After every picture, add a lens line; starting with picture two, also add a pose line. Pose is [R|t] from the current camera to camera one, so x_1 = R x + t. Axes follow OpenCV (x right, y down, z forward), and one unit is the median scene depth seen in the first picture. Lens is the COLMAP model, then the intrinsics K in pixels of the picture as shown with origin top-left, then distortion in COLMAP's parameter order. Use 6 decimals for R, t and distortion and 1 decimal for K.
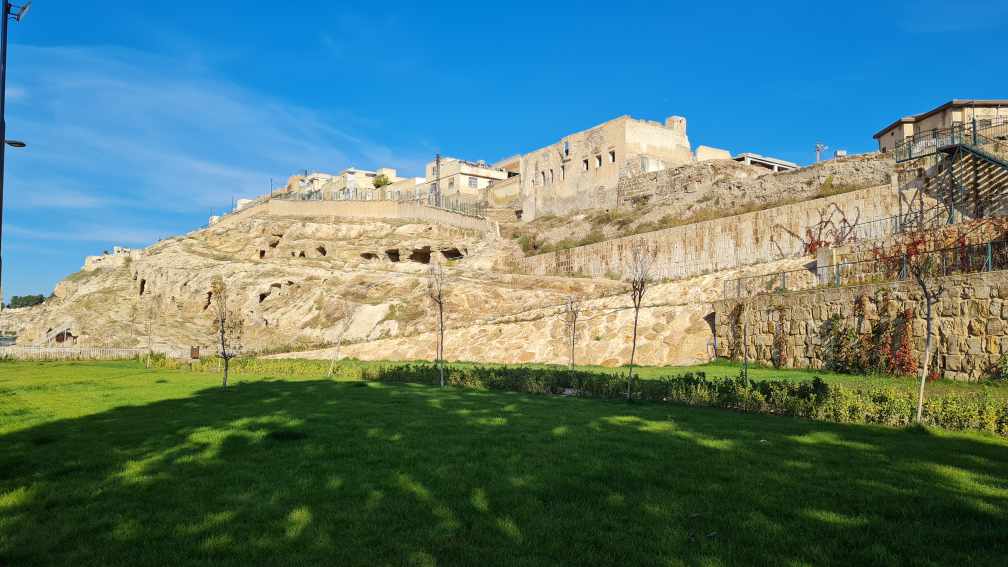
lens RADIAL K [[808.5, 0, 503.8], [0, 808.5, 285.5], [0, 0, 1]] dist [0.048718, -0.014832]
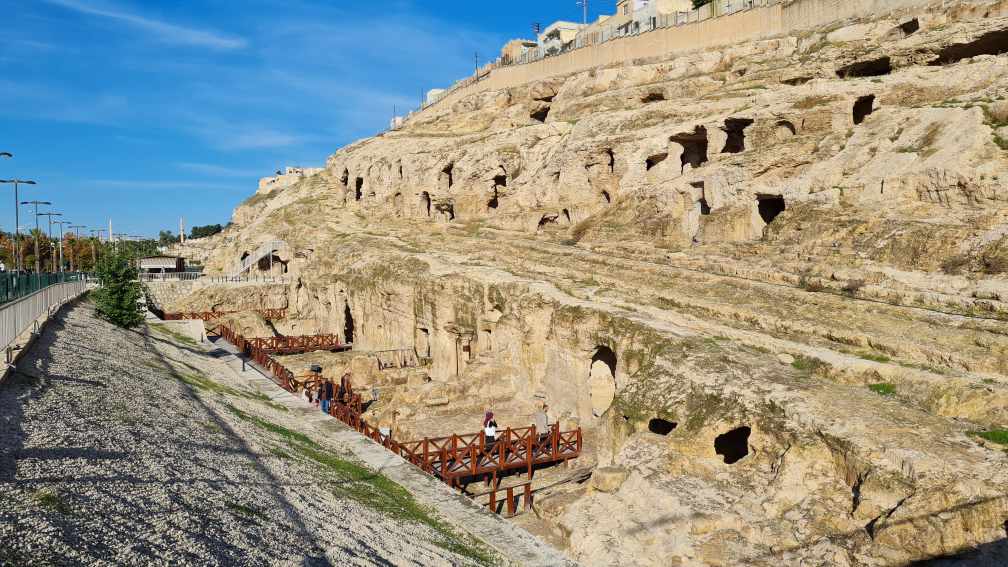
lens RADIAL K [[808.5, 0, 504.4], [0, 808.5, 282.7], [0, 0, 1]] dist [0.048718, -0.014832]
pose [[0.983616, -0.038585, -0.176099, -0.170206], [0.056340, 0.993692, 0.096968, 0.018689], [0.171247, -0.105301, 0.979585, 0.278560]]
